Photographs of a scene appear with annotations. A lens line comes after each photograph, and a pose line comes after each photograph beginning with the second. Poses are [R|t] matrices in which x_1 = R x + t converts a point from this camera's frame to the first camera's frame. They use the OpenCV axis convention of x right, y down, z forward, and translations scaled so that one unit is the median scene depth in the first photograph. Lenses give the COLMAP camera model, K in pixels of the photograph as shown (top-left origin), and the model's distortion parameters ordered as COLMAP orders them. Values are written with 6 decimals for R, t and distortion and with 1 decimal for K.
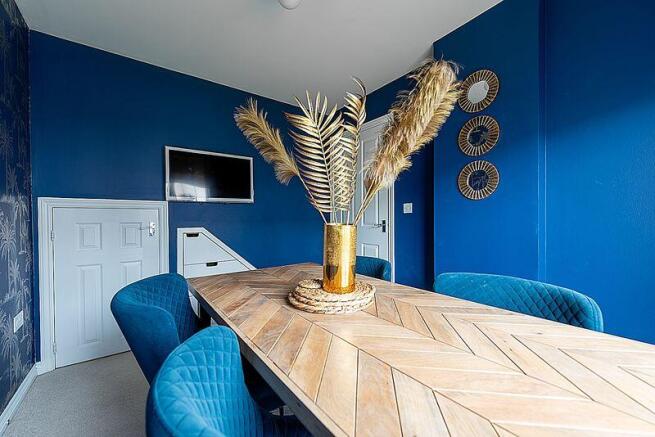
lens RADIAL K [[266.0, 0, 326.3], [0, 266.0, 219.2], [0, 0, 1]] dist [-0.008207, -0.000075]
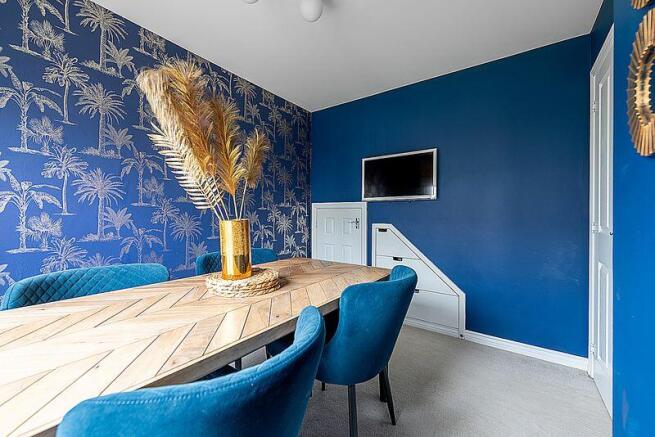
lens RADIAL K [[266.0, 0, 325.8], [0, 266.0, 215.3], [0, 0, 1]] dist [-0.008207, -0.000075]
pose [[0.278215, 0.011009, -0.960456, 0.568080], [-0.012894, 0.999887, 0.007726, -0.010928], [0.960432, 0.010234, 0.278325, 0.471803]]
